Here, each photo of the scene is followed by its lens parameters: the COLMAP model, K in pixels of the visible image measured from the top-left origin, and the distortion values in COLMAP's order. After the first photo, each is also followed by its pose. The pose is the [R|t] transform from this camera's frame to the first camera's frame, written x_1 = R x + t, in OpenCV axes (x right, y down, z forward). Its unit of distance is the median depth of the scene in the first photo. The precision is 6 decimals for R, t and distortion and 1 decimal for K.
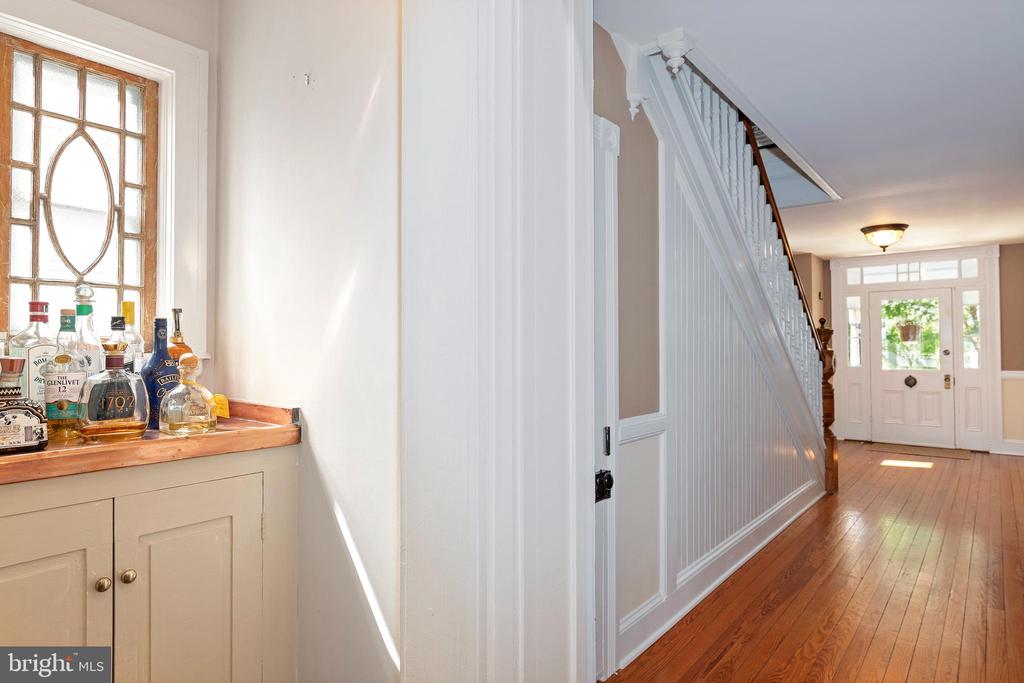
lens RADIAL K [[563.0, 0, 503.8], [0, 563.0, 337.4], [0, 0, 1]] dist [-0.004557, -0.000748]
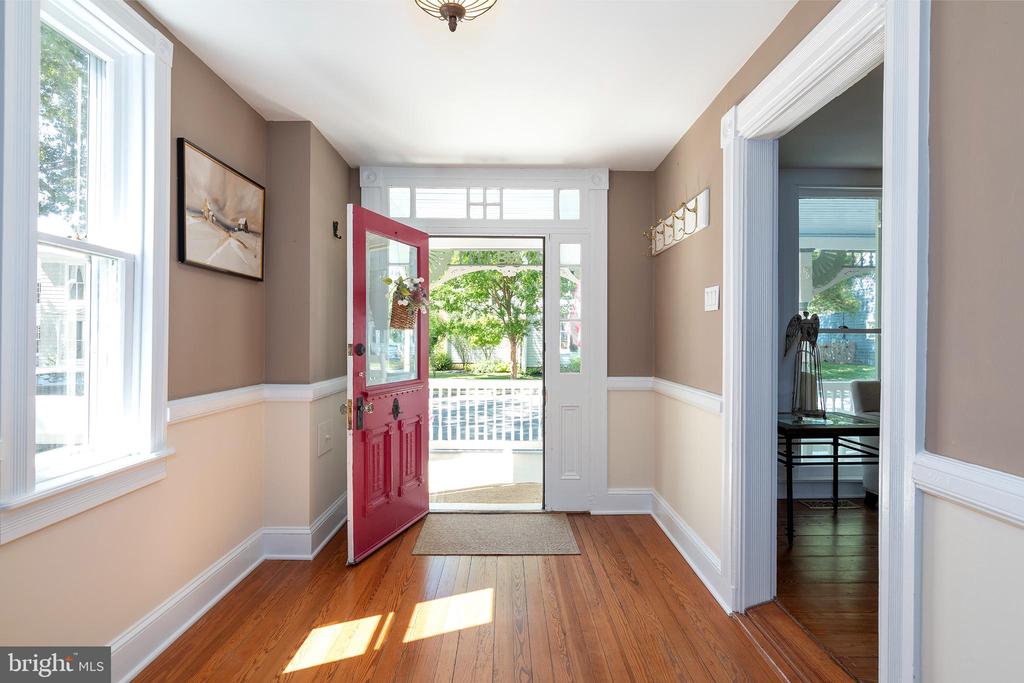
lens RADIAL K [[503.8, 0, 511.5], [0, 503.8, 337.9], [0, 0, 1]] dist [0.000703, 0.001354]
pose [[0.747021, 0.005351, 0.664779, 0.407087], [-0.016052, 0.999821, 0.009990, 0.012299], [-0.664606, -0.018134, 0.746974, 0.603955]]
